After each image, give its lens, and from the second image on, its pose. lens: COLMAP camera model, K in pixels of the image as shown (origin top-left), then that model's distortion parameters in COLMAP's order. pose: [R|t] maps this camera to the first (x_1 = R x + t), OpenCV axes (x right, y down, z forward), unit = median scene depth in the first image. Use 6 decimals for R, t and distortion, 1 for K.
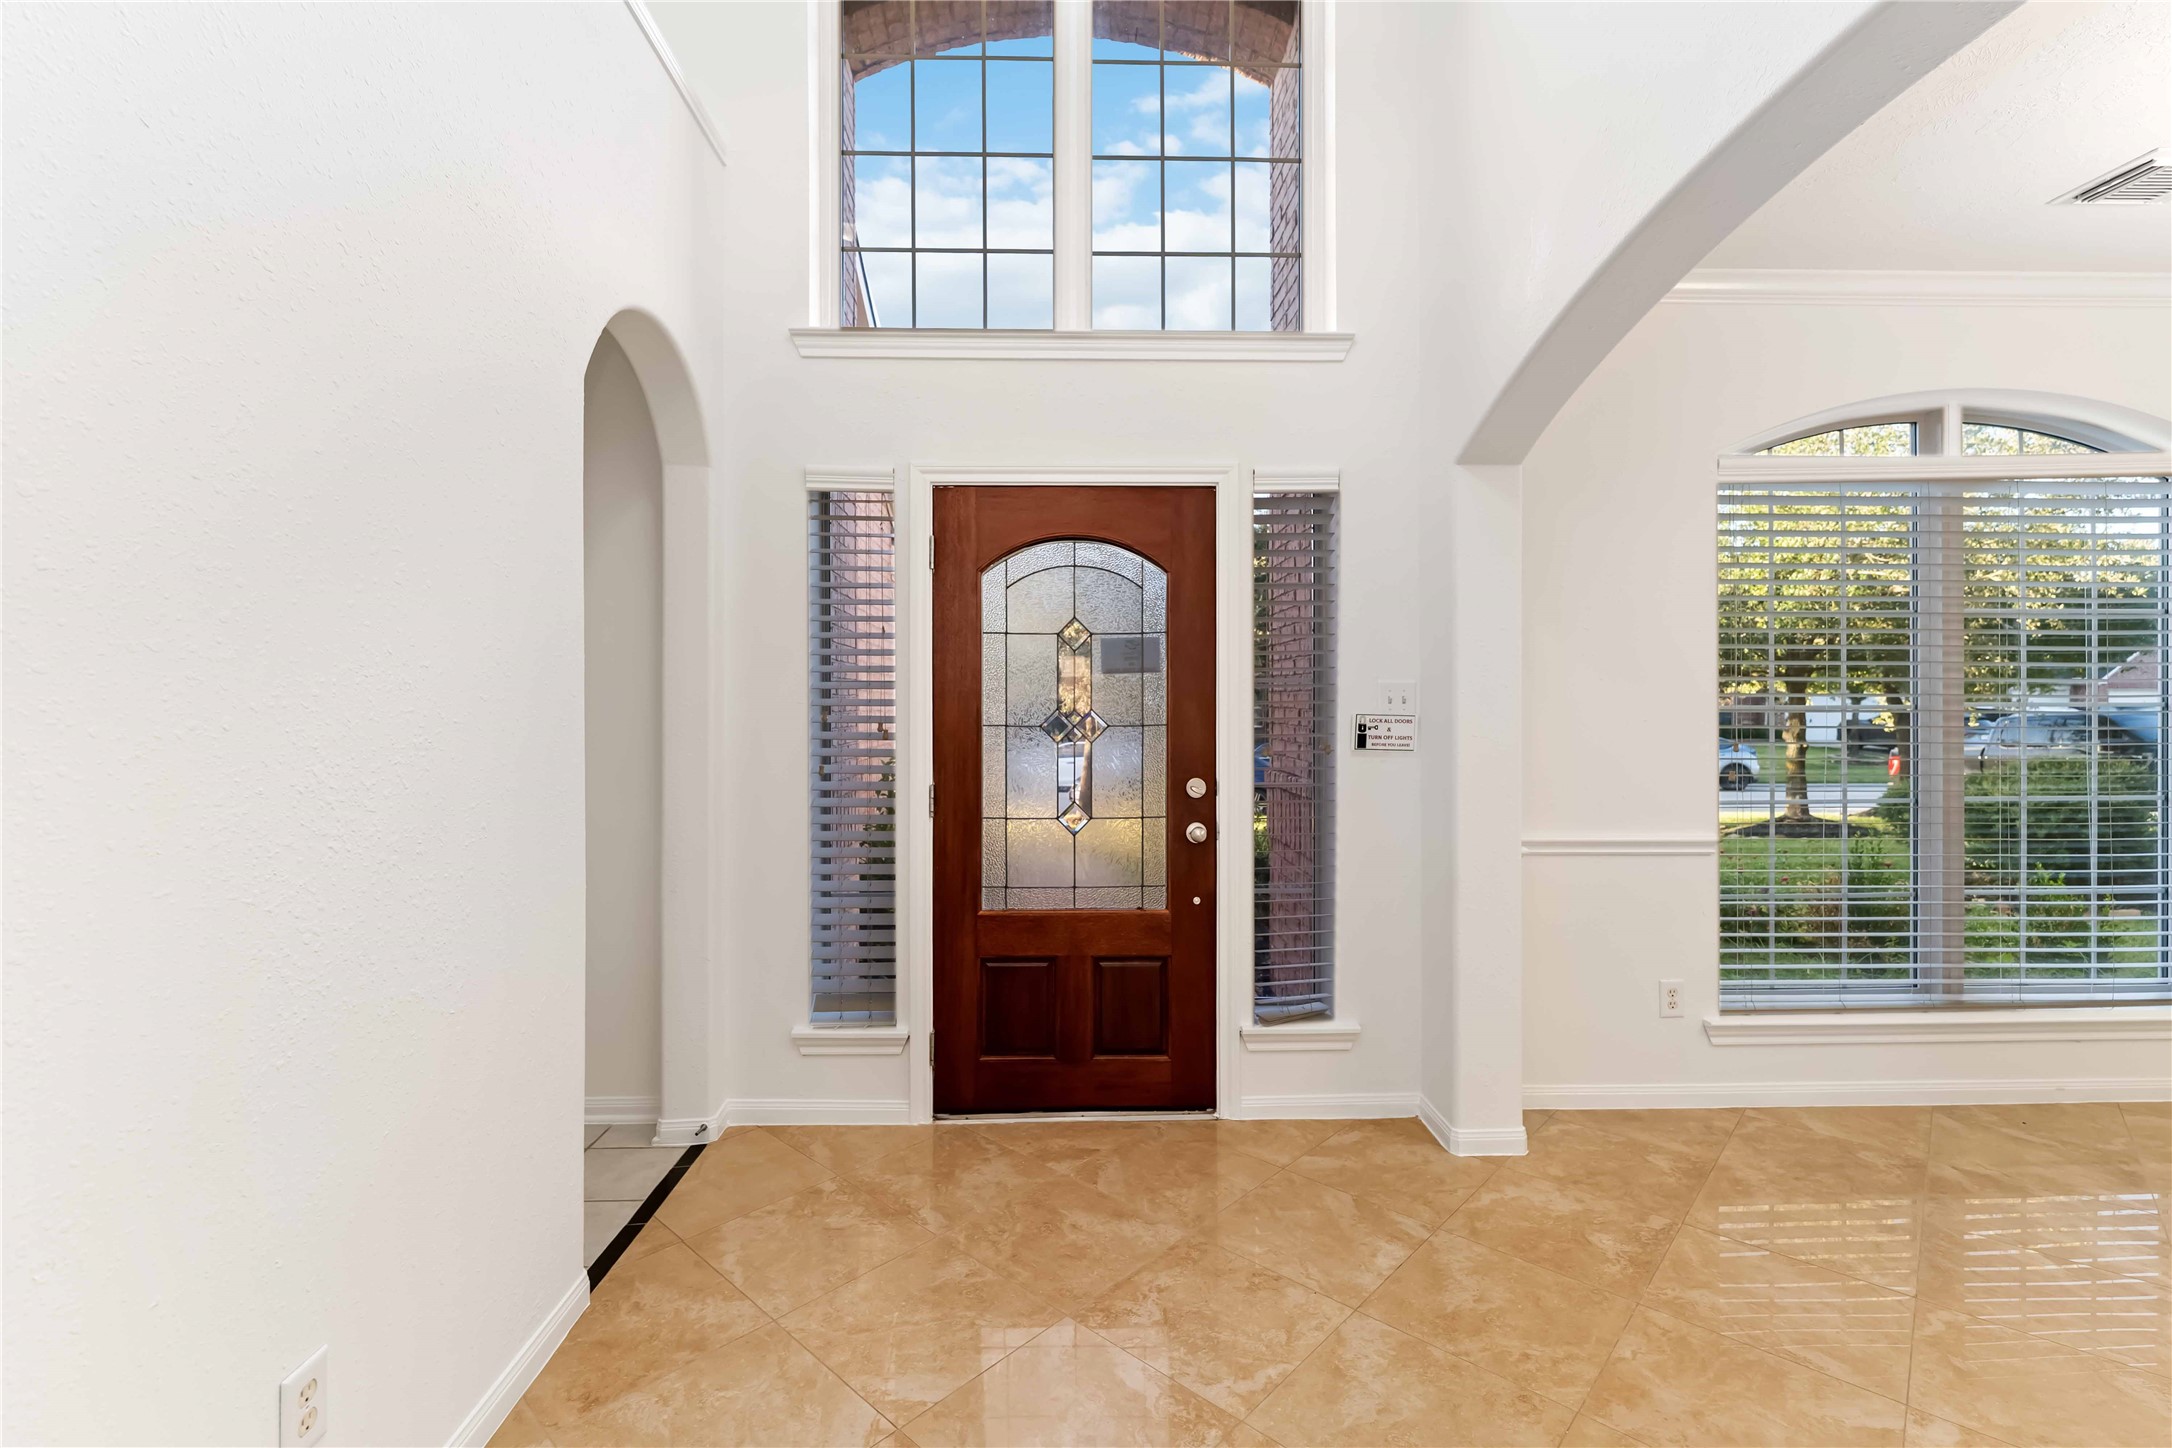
lens RADIAL K [[888.8, 0, 1089.1], [0, 888.8, 702.0], [0, 0, 1]] dist [0.002561, -0.000333]
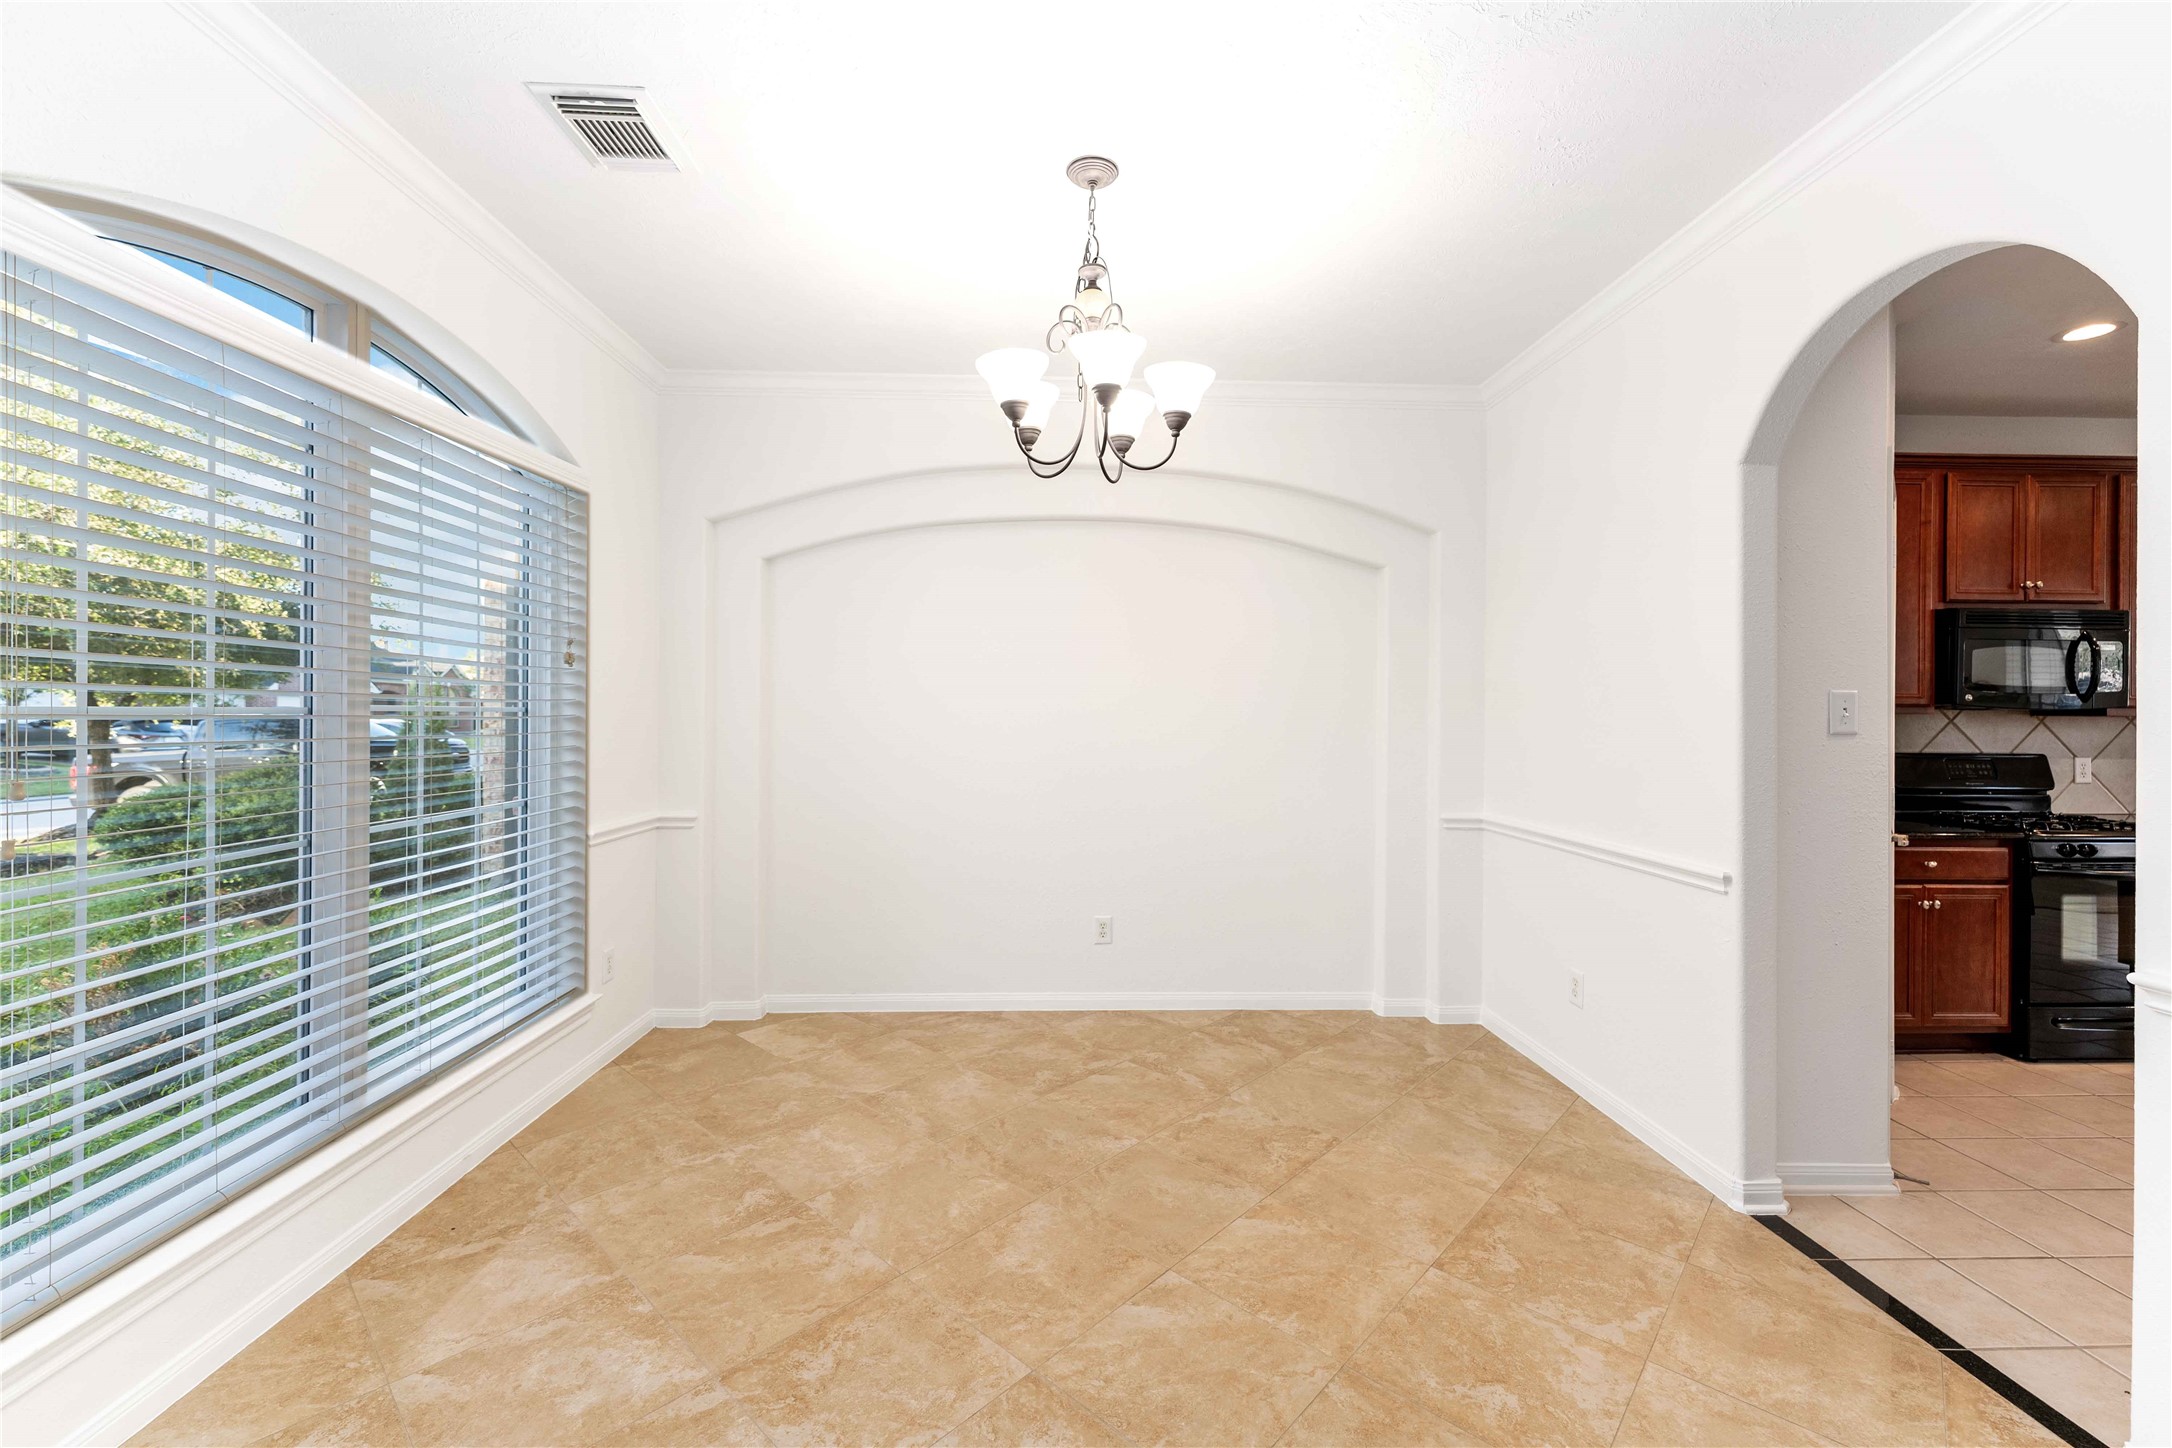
lens RADIAL K [[888.8, 0, 1062.7], [0, 888.8, 713.6], [0, 0, 1]] dist [0.002561, -0.000333]
pose [[-0.010886, 0.000676, 0.999941, 0.230173], [-0.010715, 0.999942, -0.000792, 0.002848], [-0.999883, -0.010723, -0.010878, 0.444485]]
